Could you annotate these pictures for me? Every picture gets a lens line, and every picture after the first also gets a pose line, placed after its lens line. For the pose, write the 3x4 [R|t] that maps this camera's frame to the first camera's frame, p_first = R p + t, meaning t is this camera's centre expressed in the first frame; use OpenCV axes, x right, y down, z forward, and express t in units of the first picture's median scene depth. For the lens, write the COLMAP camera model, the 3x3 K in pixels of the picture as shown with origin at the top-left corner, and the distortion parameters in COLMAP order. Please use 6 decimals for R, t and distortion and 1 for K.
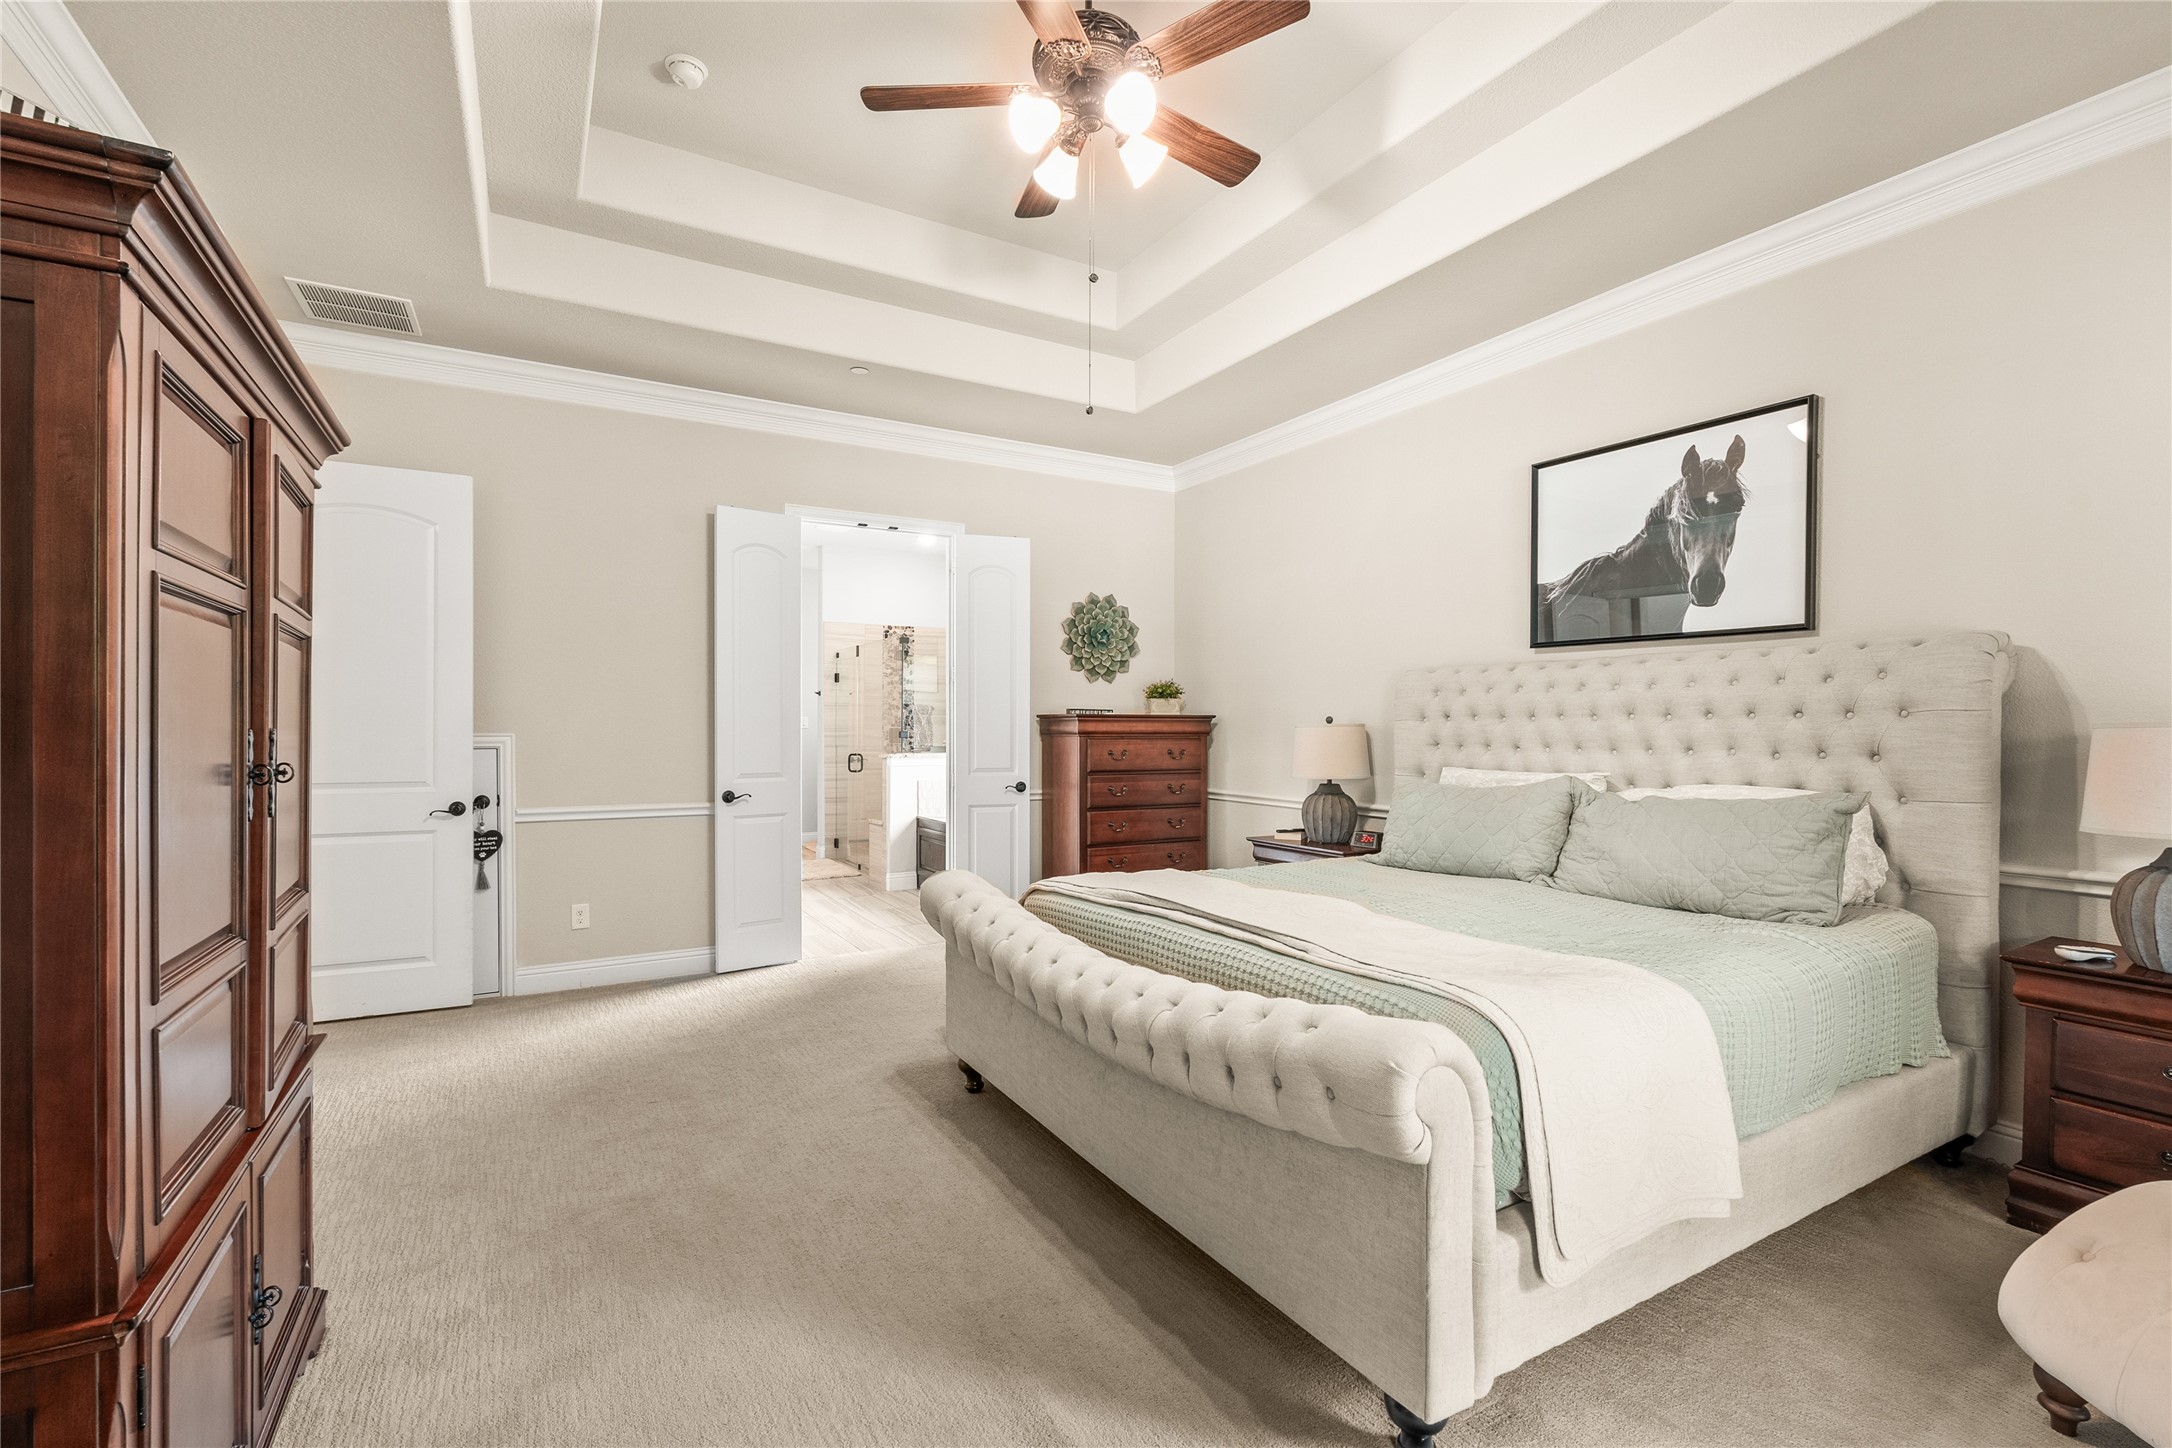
lens RADIAL K [[951.8, 0, 1089.8], [0, 951.8, 732.0], [0, 0, 1]] dist [-0.005032, 0.000471]
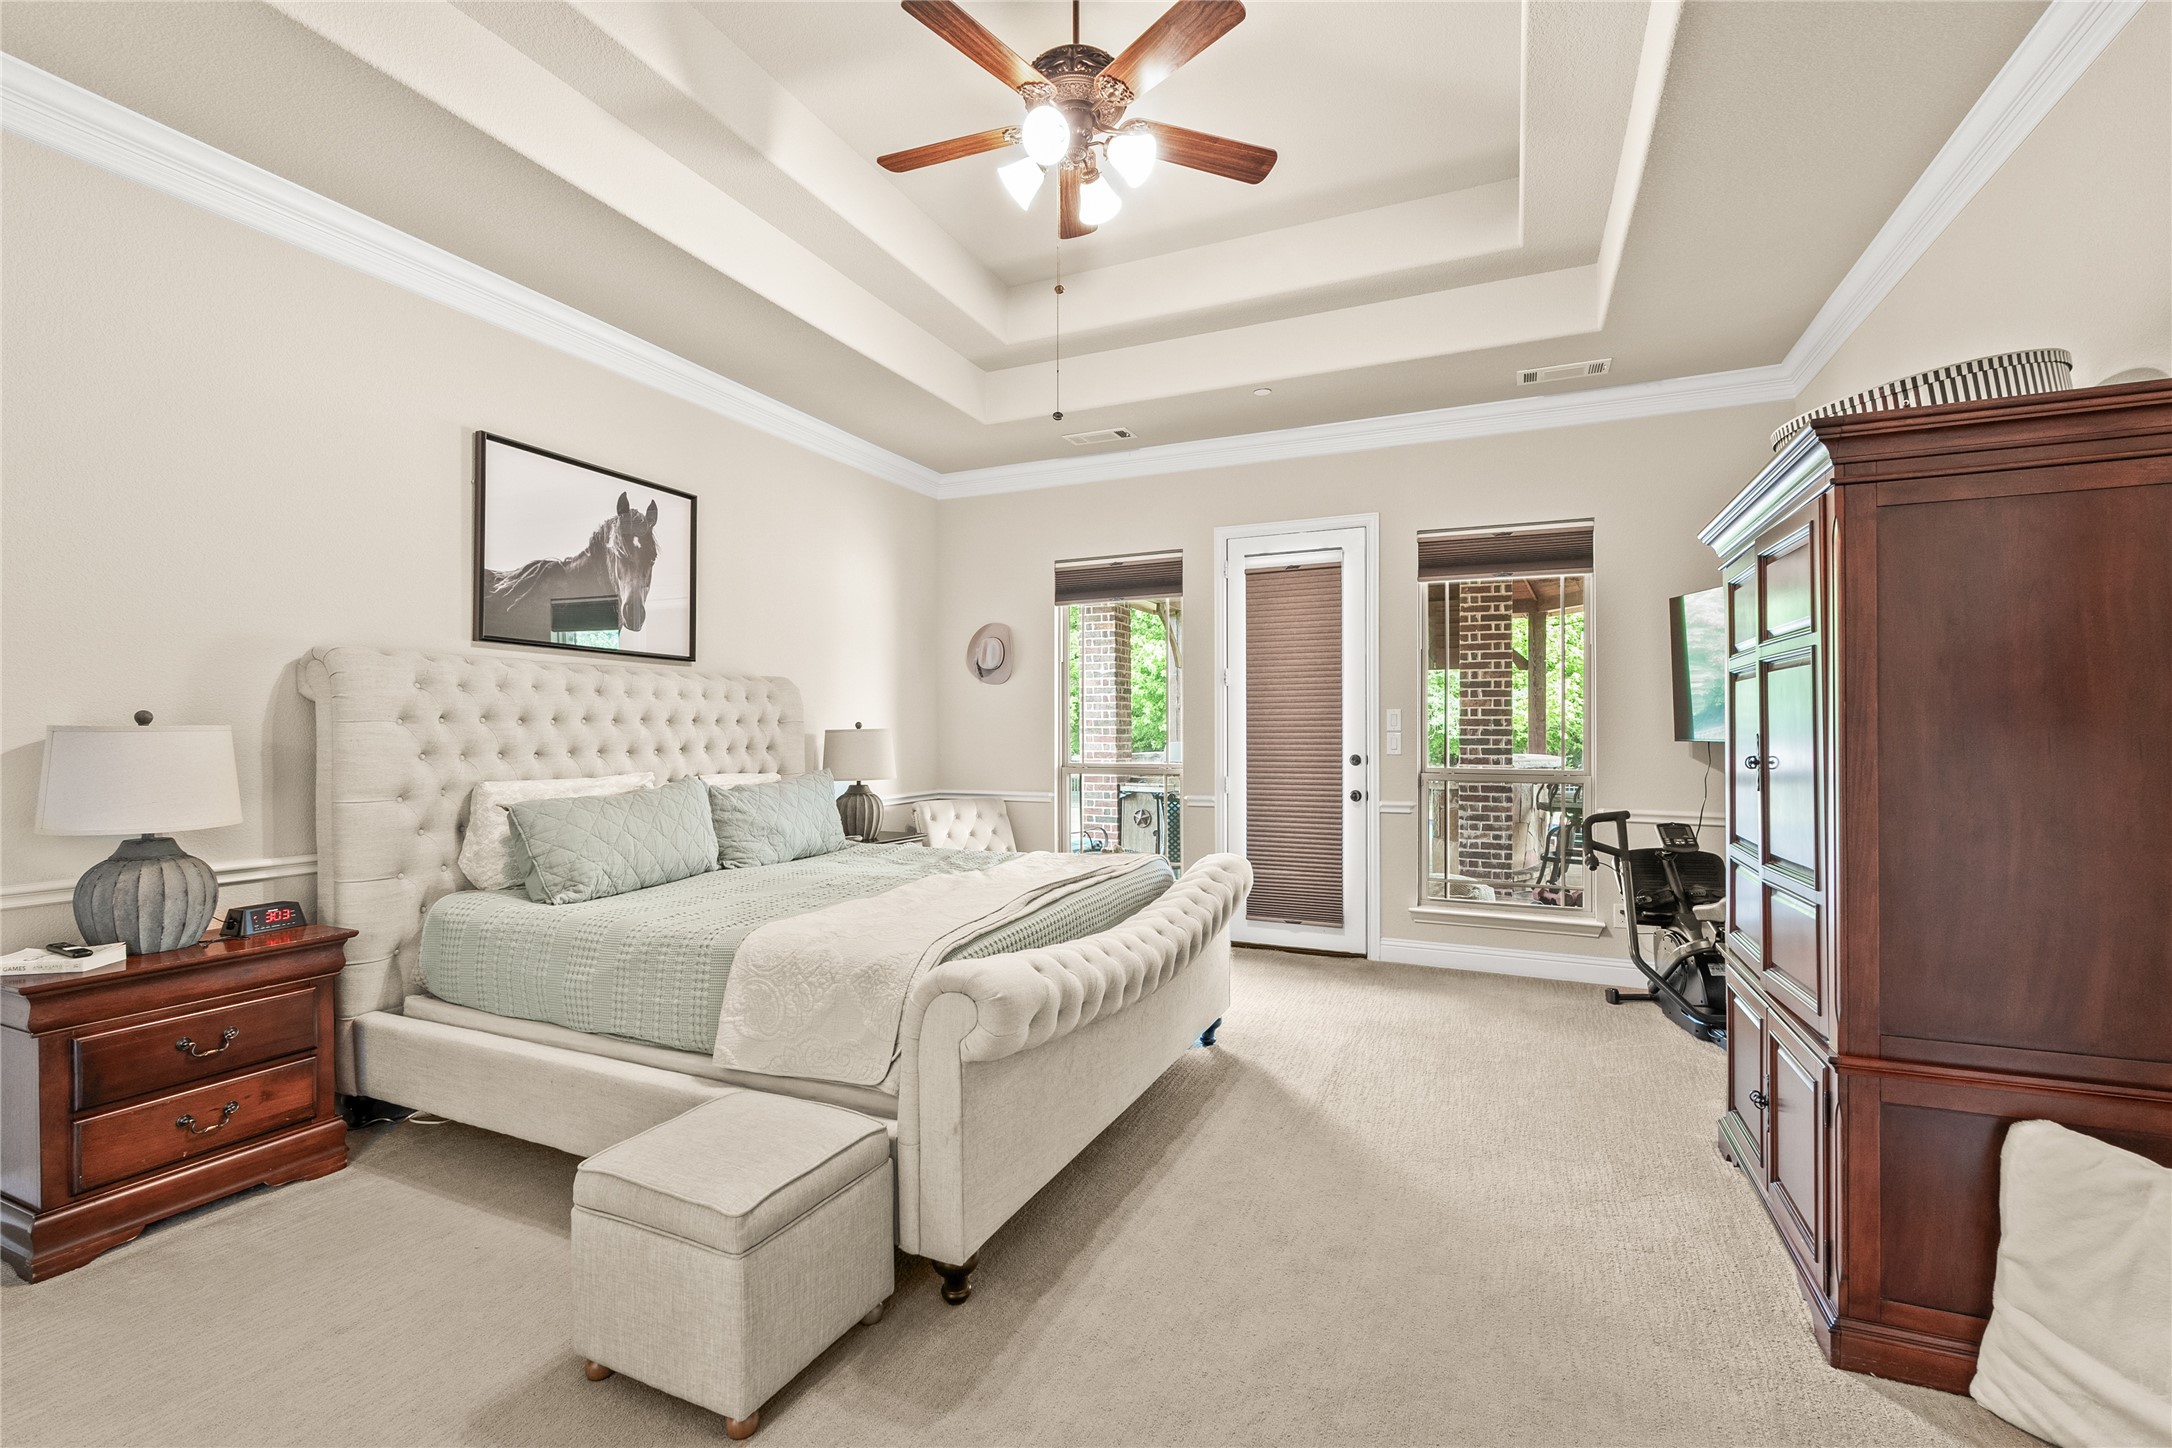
lens RADIAL K [[951.8, 0, 1090.3], [0, 951.8, 723.2], [0, 0, 1]] dist [-0.005032, 0.000471]
pose [[-0.580755, 0.003799, 0.814069, -0.647040], [0.002148, 0.999993, -0.003134, -0.010400], [-0.814075, -0.000071, -0.580759, 1.198461]]
